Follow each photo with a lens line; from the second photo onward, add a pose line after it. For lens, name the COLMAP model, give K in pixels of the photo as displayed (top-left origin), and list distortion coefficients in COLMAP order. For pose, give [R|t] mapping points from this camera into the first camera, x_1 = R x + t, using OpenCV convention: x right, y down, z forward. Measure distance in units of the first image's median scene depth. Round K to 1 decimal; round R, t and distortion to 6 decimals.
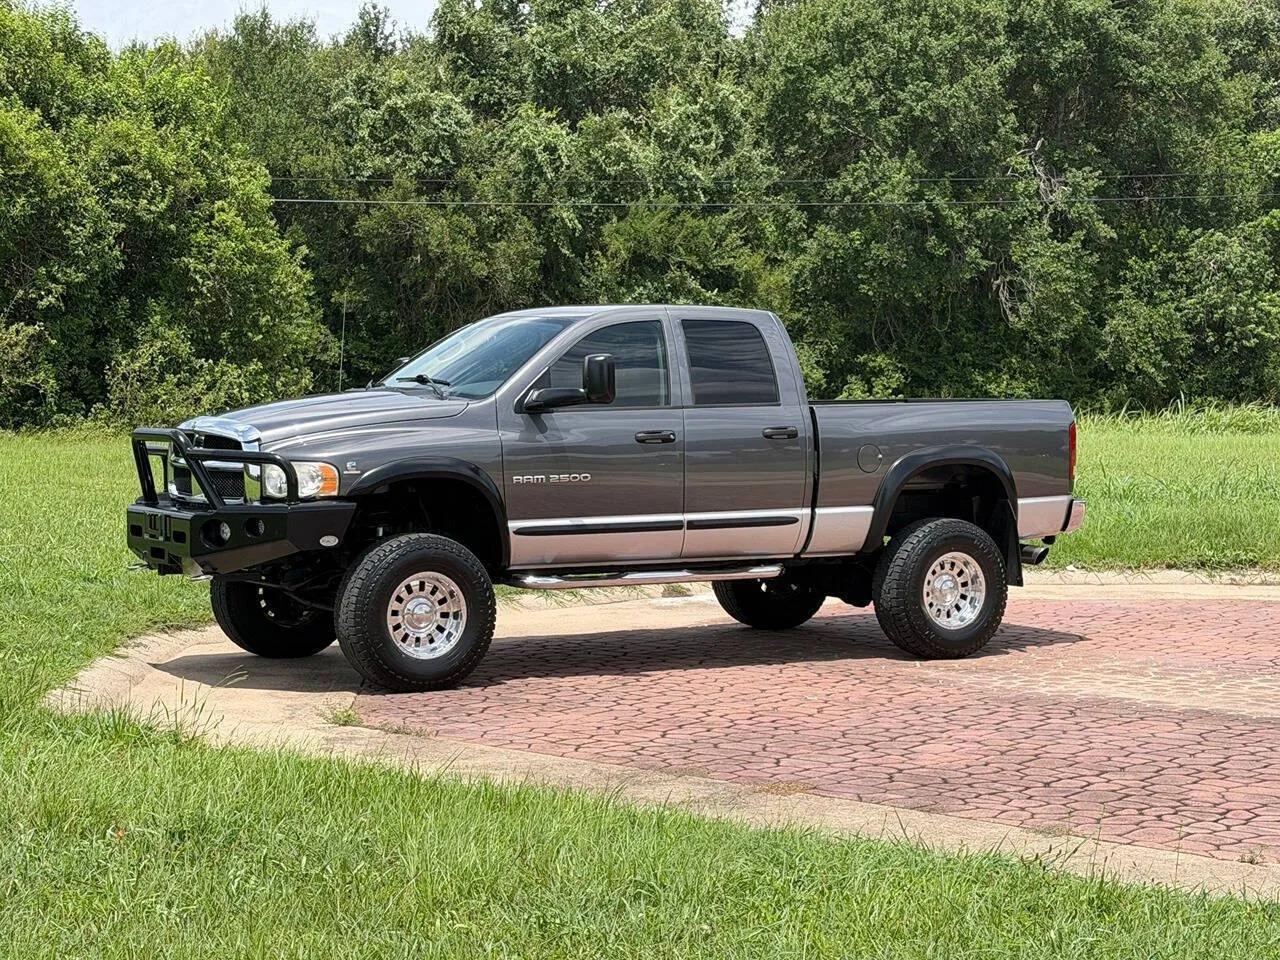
lens RADIAL K [[2510.0, 0, 661.1], [0, 2510.0, 459.8], [0, 0, 1]] dist [0.156794, 0.036143]
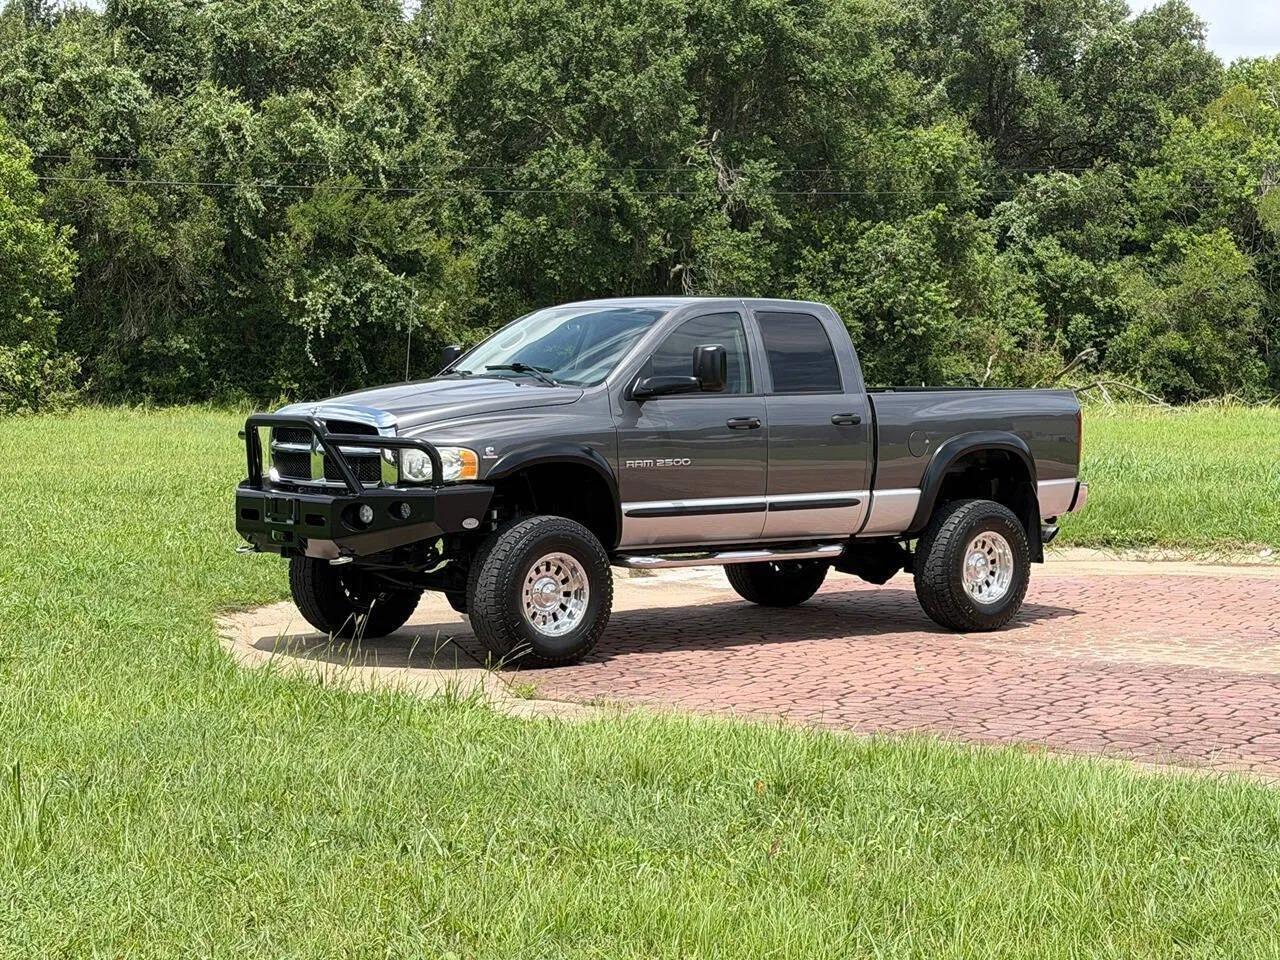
lens RADIAL K [[2522.7, 0, 641.6], [0, 2522.7, 474.7], [0, 0, 1]] dist [0.155257, -0.089085]
pose [[0.986784, -0.001785, 0.162032, -0.048206], [-0.000196, 0.999925, 0.012211, -0.000095], [-0.162041, -0.012081, 0.986710, -0.007853]]
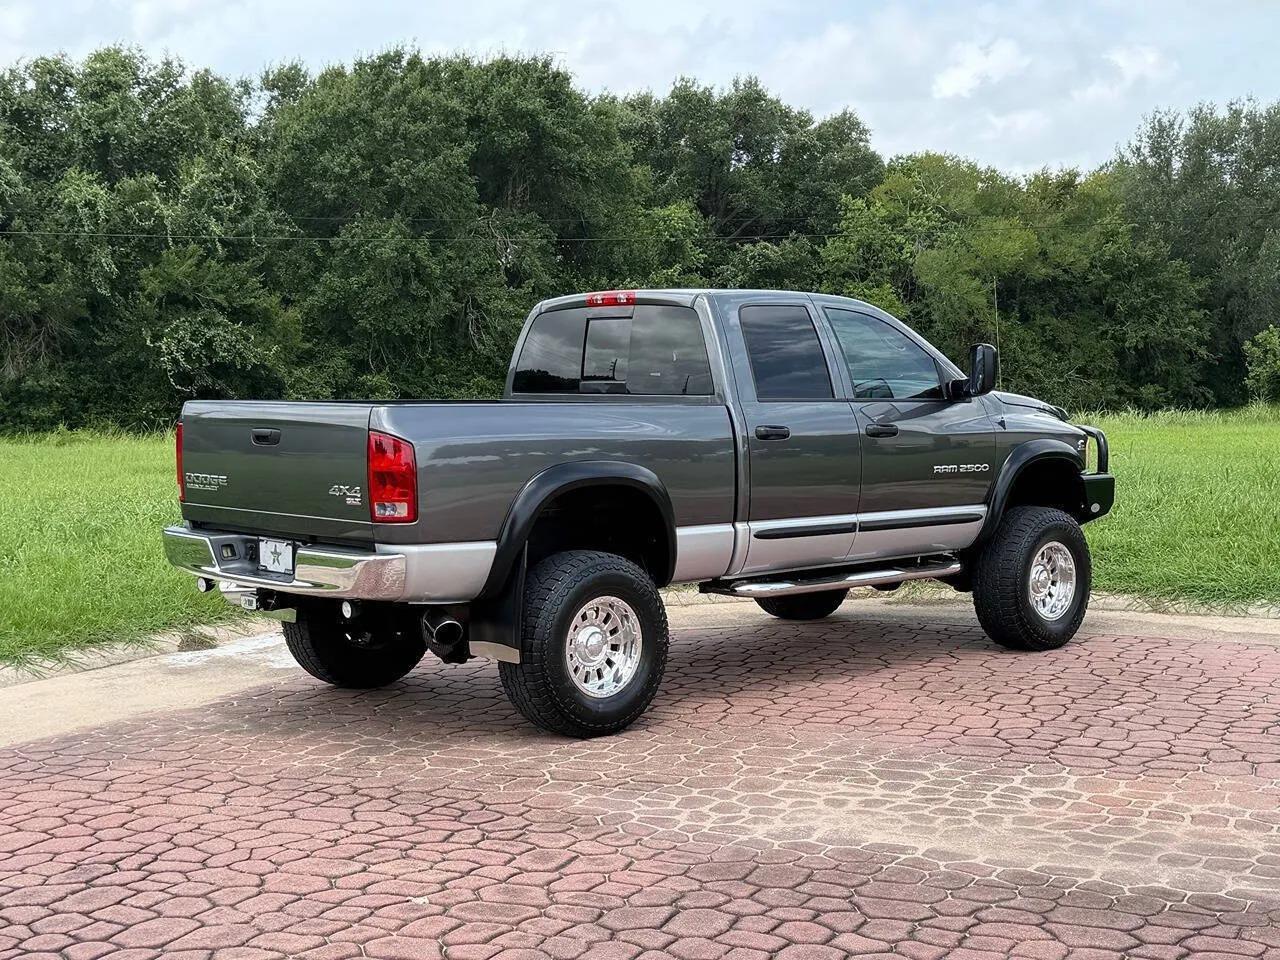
lens RADIAL K [[1726.6, 0, 637.7], [0, 1726.6, 483.8], [0, 0, 1]] dist [0.131515, -0.095651]
pose [[0.969002, -0.024472, 0.245838, -0.000951], [0.020263, 0.999602, 0.019638, -0.002091], [-0.246220, -0.014048, 0.969112, 0.125210]]
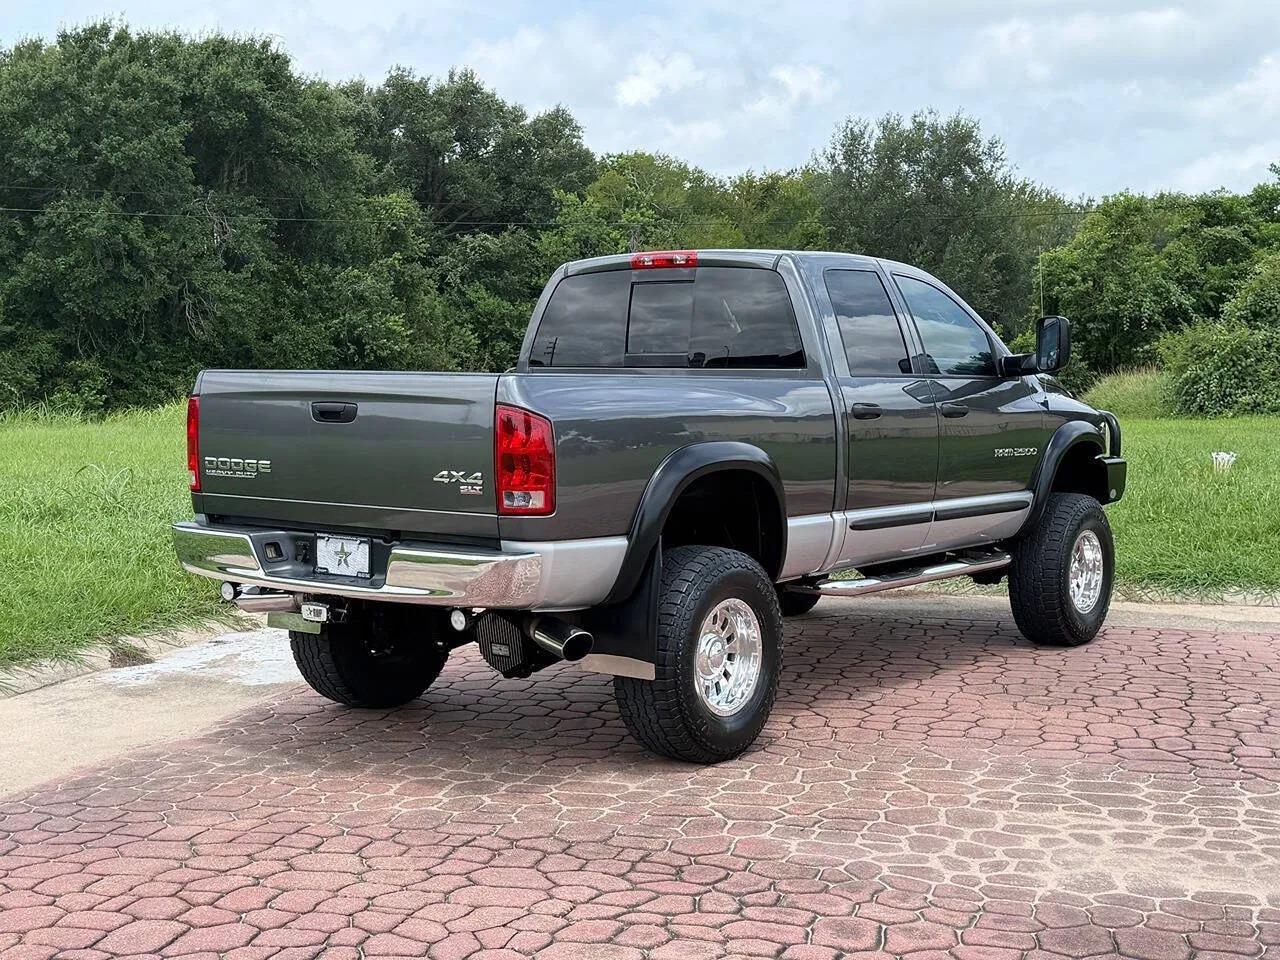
lens RADIAL K [[1674.8, 0, 621.9], [0, 1674.8, 480.7], [0, 0, 1]] dist [0.172595, -0.368700]
pose [[0.909012, -0.028727, 0.415779, -0.020078], [0.019083, 0.999444, 0.027333, -0.001941], [-0.416333, -0.016911, 0.909055, 0.151336]]
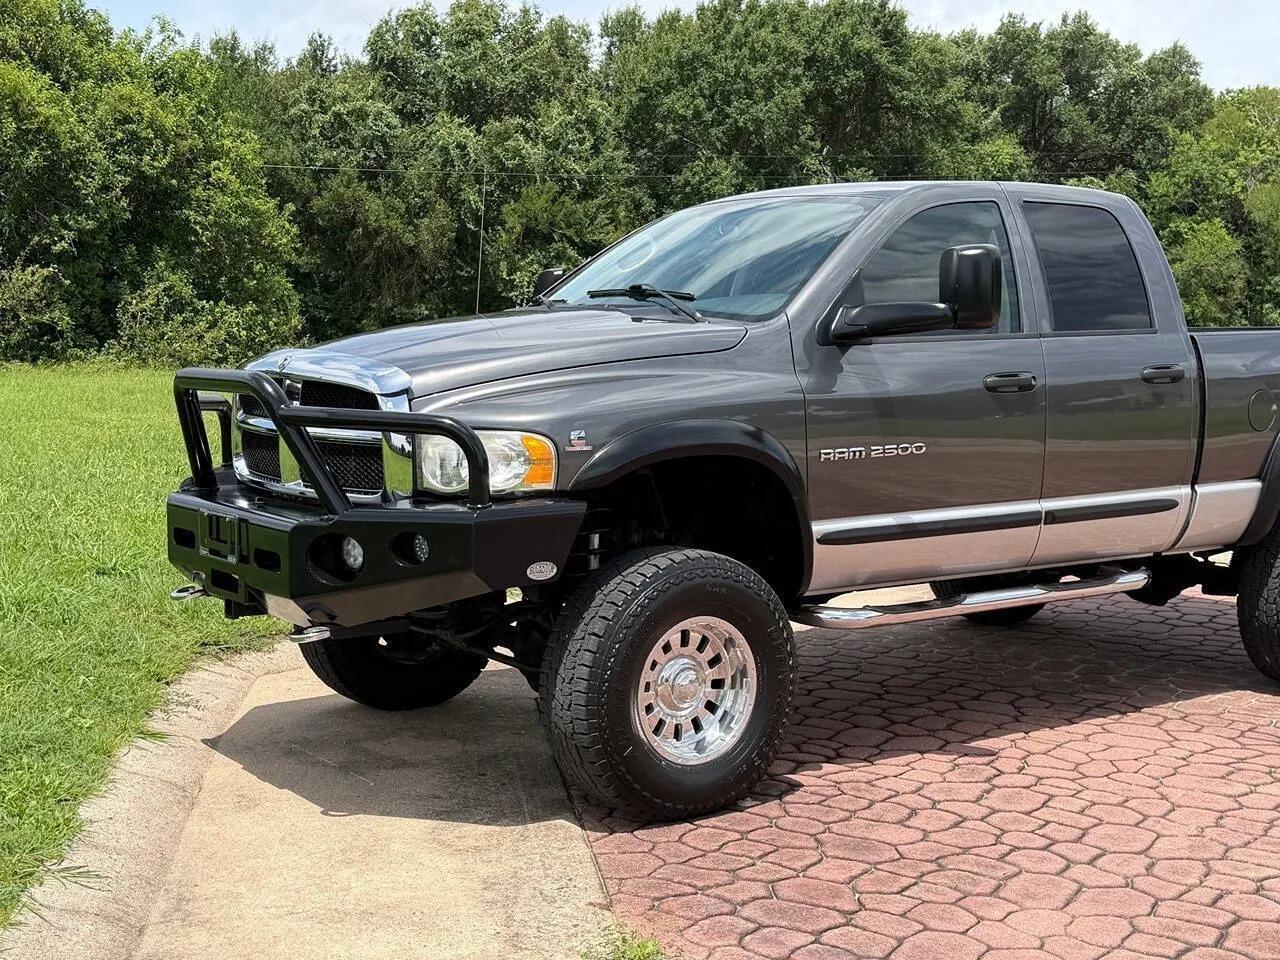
lens RADIAL K [[1632.0, 0, 645.0], [0, 1632.0, 483.7], [0, 0, 1]] dist [0.196392, -0.444579]
pose [[0.995688, -0.006301, 0.092549, -0.029792], [0.000563, 0.998082, 0.061898, -0.002088], [-0.092762, -0.061579, 0.993782, 0.132449]]
